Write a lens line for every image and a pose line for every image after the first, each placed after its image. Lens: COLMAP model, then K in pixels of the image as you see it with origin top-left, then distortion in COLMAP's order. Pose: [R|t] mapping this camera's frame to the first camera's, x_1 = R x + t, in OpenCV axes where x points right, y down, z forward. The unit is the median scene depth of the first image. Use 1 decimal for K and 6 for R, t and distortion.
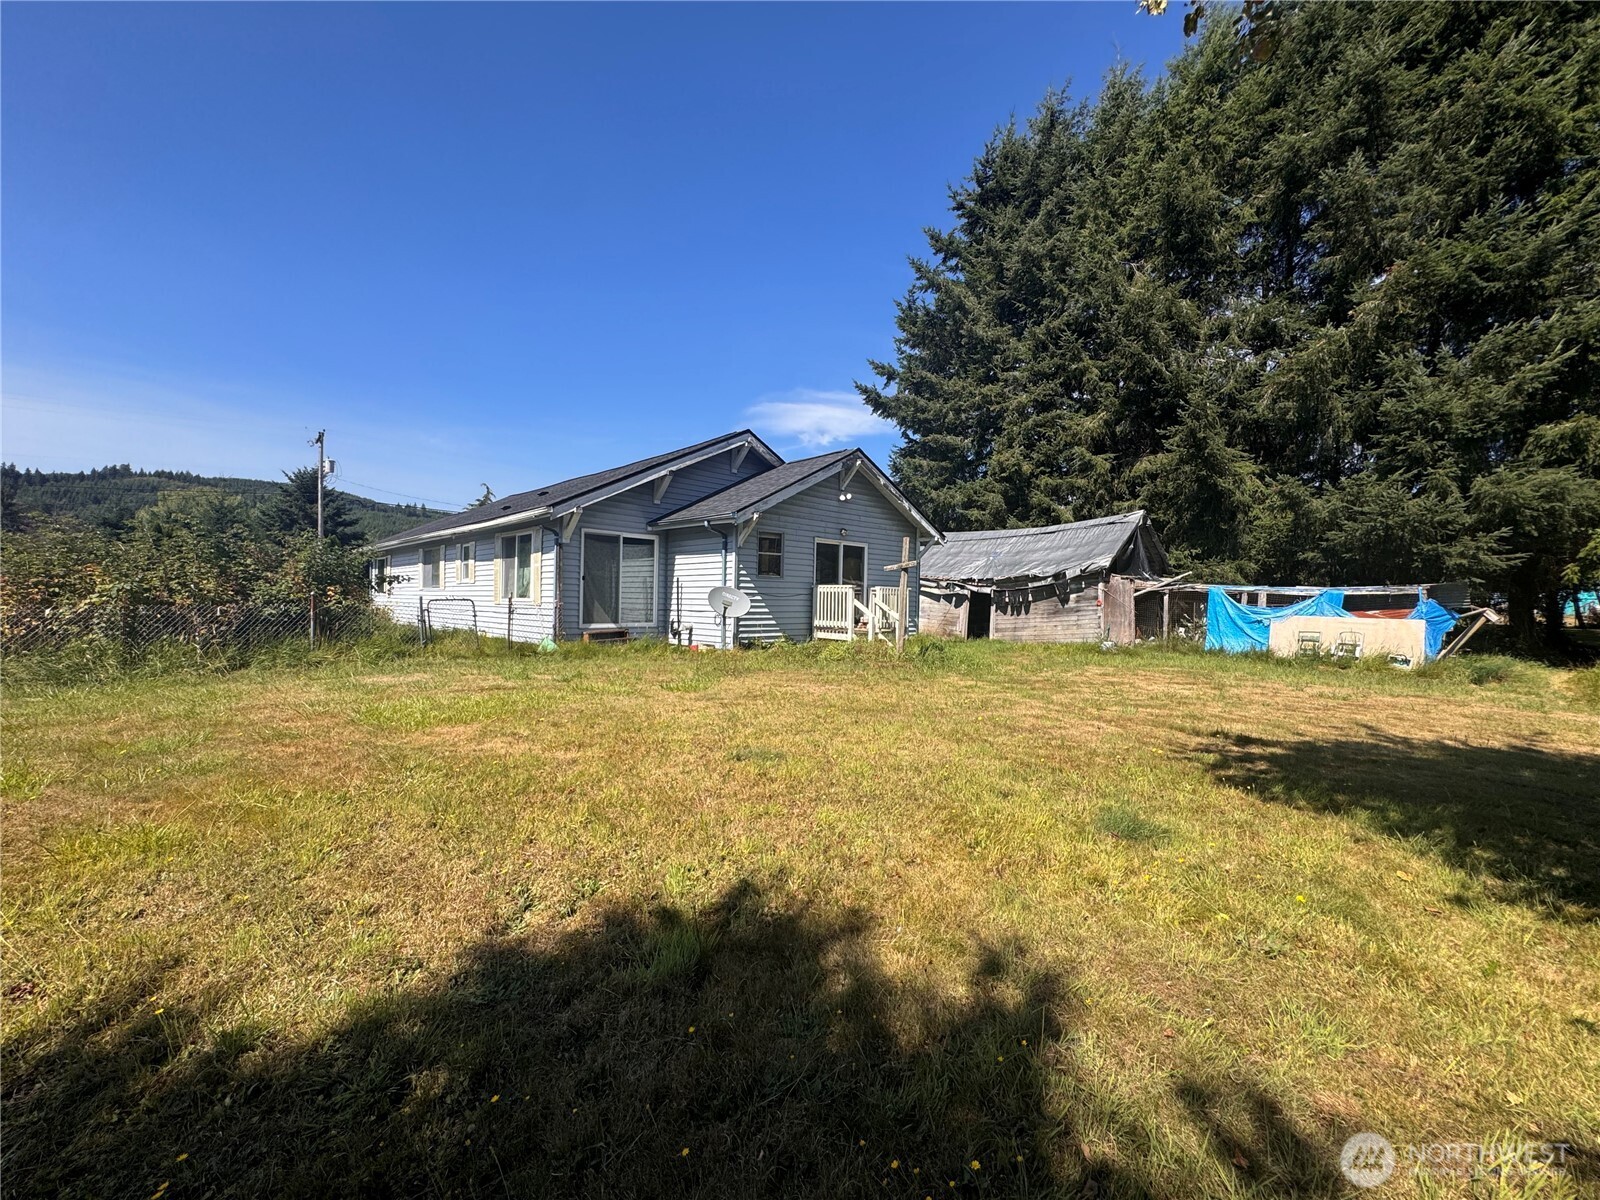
lens RADIAL K [[637.5, 0, 800.0], [0, 637.5, 600.0], [0, 0, 1]] dist [-0.003179, 0.000029]
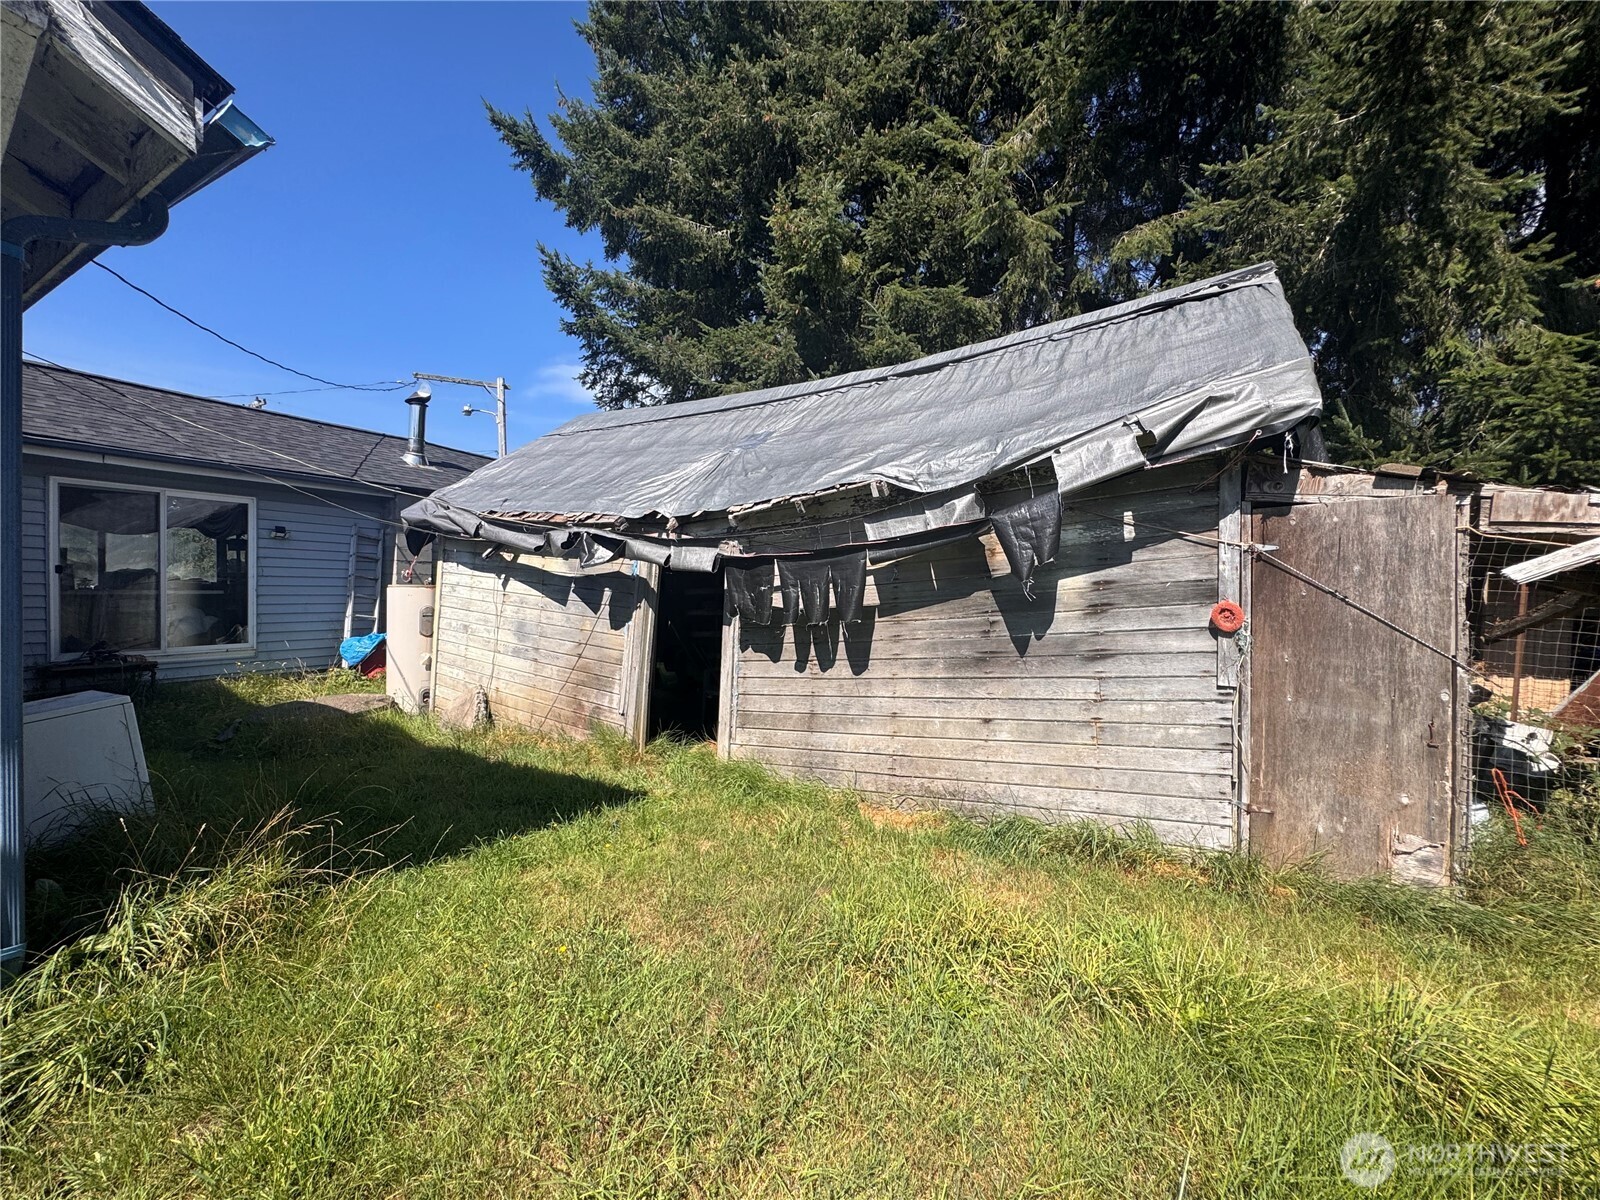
lens RADIAL K [[637.5, 0, 800.0], [0, 637.5, 600.0], [0, 0, 1]] dist [-0.003179, 0.000029]
pose [[0.961171, -0.006945, 0.275866, 0.287974], [0.001870, 0.999824, 0.018654, -0.004518], [-0.275947, -0.017413, 0.961015, 0.829754]]
